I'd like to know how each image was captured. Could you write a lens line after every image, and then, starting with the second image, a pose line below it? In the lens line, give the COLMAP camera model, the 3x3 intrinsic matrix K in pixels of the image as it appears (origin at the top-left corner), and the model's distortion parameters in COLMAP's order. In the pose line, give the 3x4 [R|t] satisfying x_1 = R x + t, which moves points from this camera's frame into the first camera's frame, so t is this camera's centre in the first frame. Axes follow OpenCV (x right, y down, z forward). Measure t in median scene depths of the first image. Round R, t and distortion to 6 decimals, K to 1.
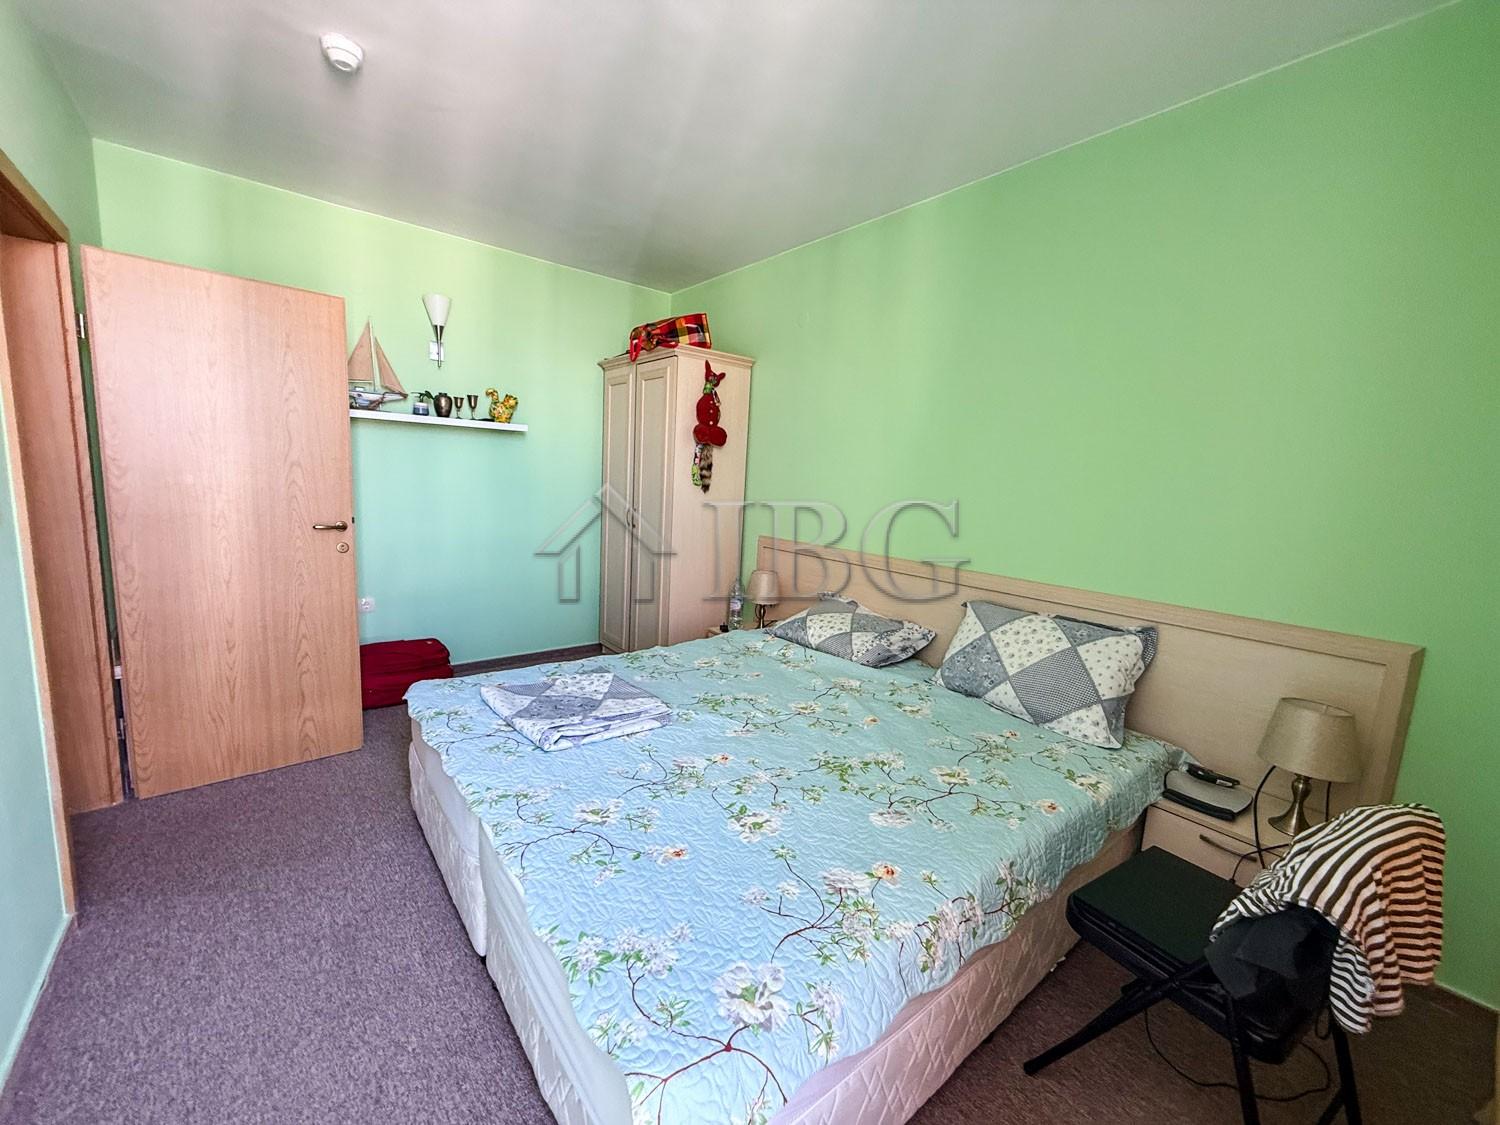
lens RADIAL K [[598.7, 0, 748.2], [0, 598.7, 562.4], [0, 0, 1]] dist [-0.000483, 0.000479]
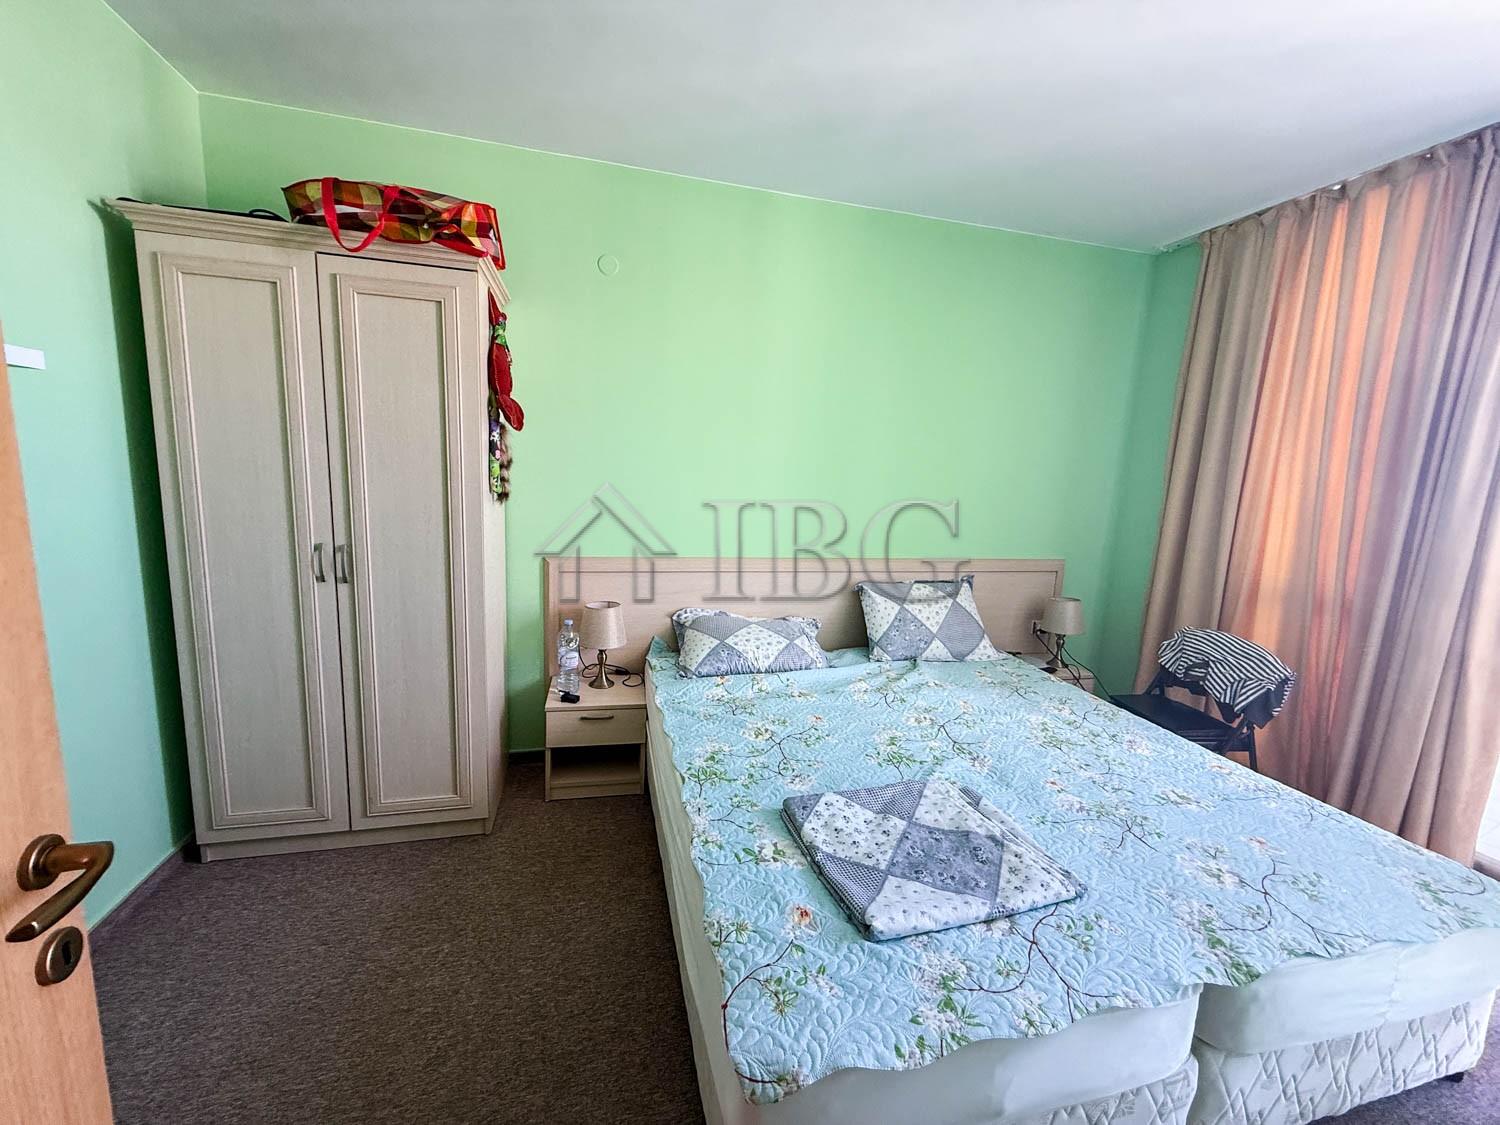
lens RADIAL K [[598.7, 0, 745.2], [0, 598.7, 565.2], [0, 0, 1]] dist [-0.000483, 0.000479]
pose [[0.416114, -0.177613, 0.891798, -0.700576], [0.109635, 0.983383, 0.144698, -0.152918], [-0.902679, 0.037561, 0.428672, 0.656491]]
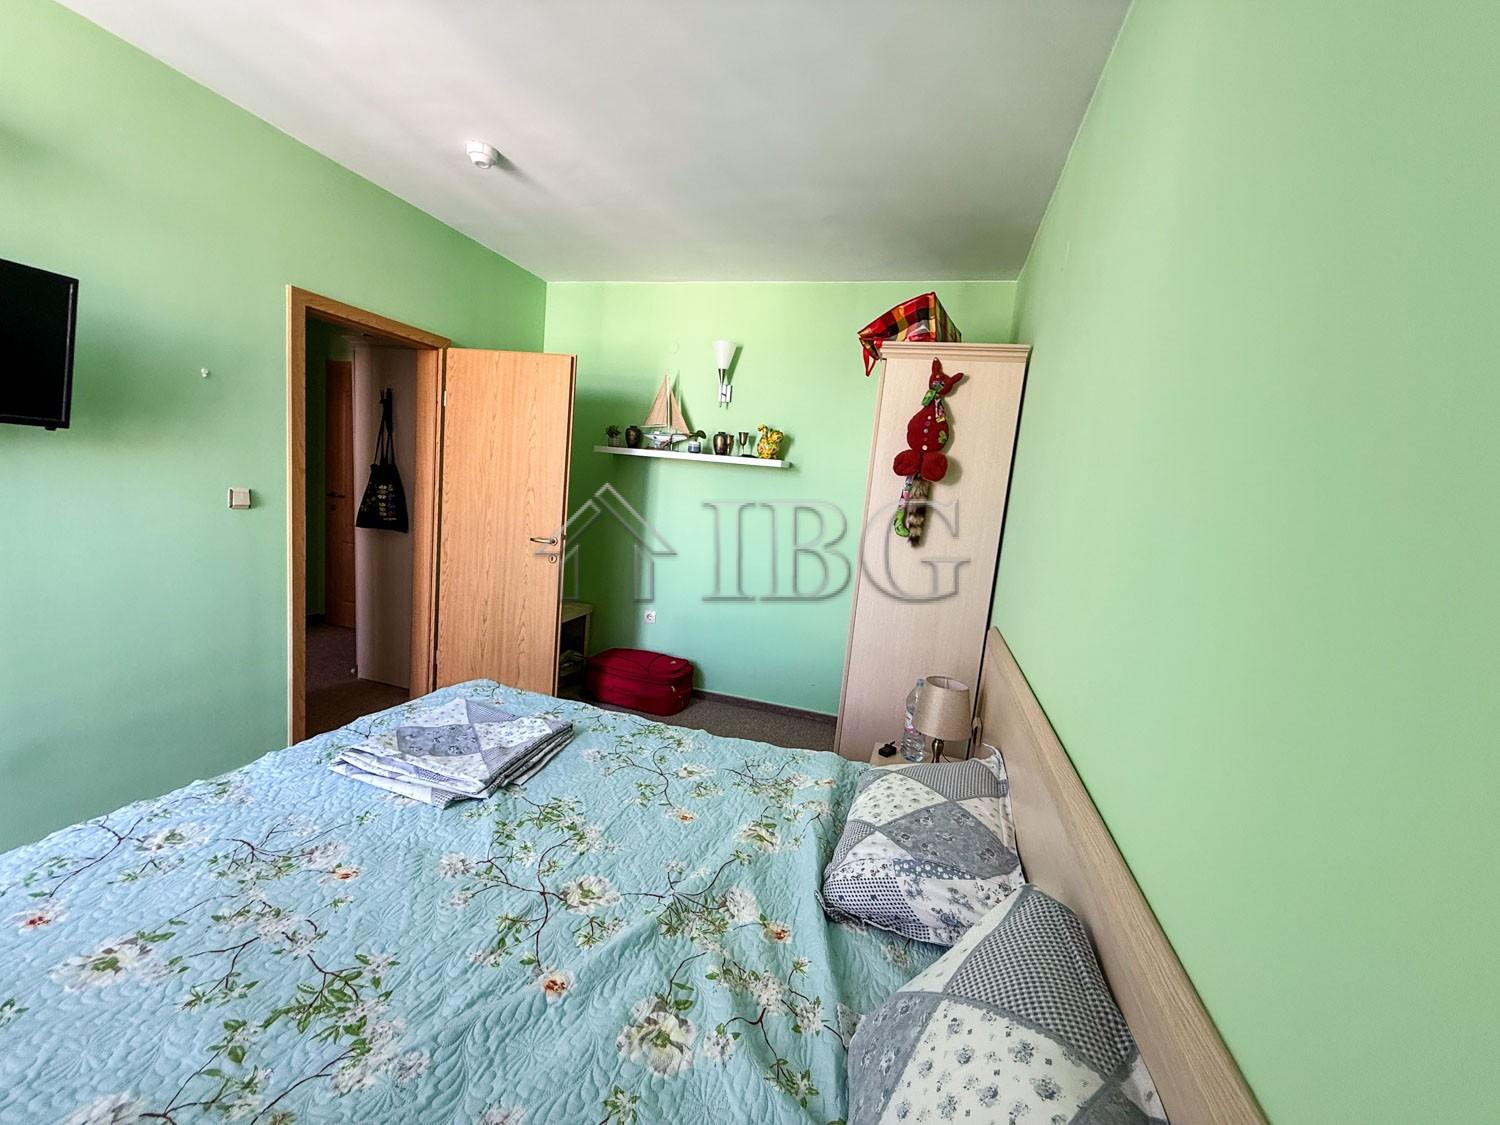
lens RADIAL K [[598.7, 0, 746.8], [0, 598.7, 562.3], [0, 0, 1]] dist [-0.000483, 0.000479]
pose [[0.563632, 0.107761, -0.818967, 0.506502], [-0.182374, 0.983222, 0.003860, -0.088881], [0.805642, 0.147183, 0.573828, 0.589643]]
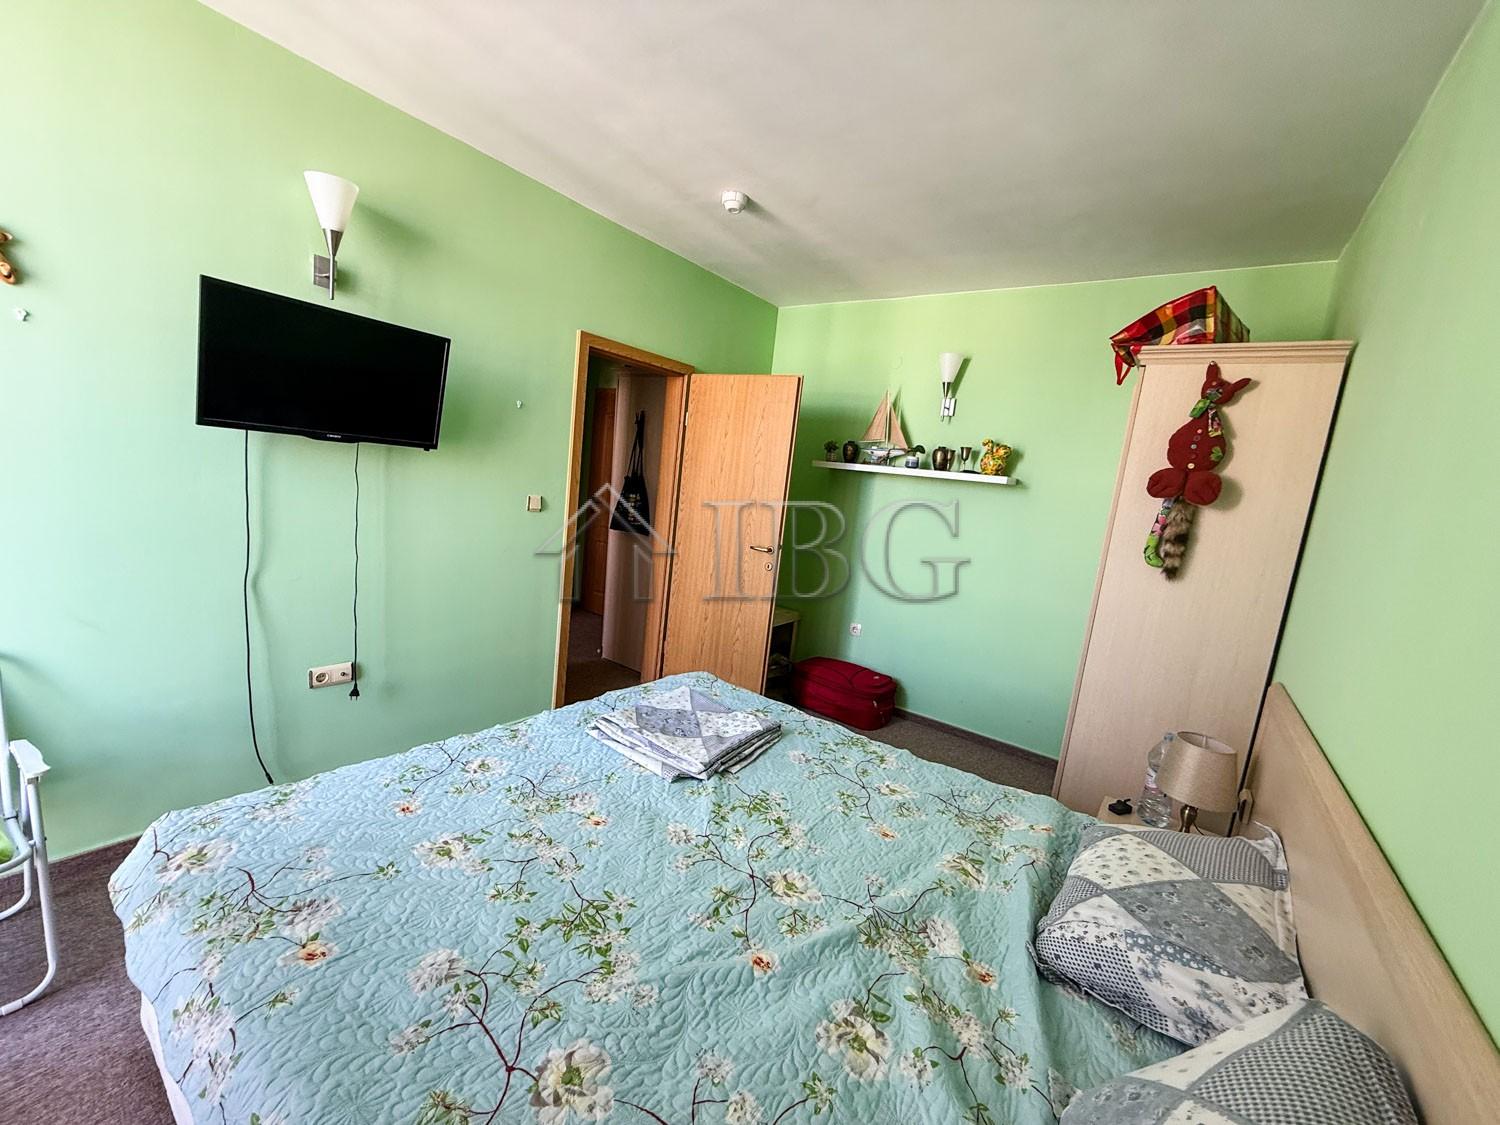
lens RADIAL K [[598.7, 0, 745.9], [0, 598.7, 562.1], [0, 0, 1]] dist [-0.000483, 0.000479]
pose [[0.252627, 0.116956, -0.960469, 0.517329], [-0.234615, 0.970447, 0.056462, -0.090168], [0.938688, 0.211076, 0.272601, 0.568129]]
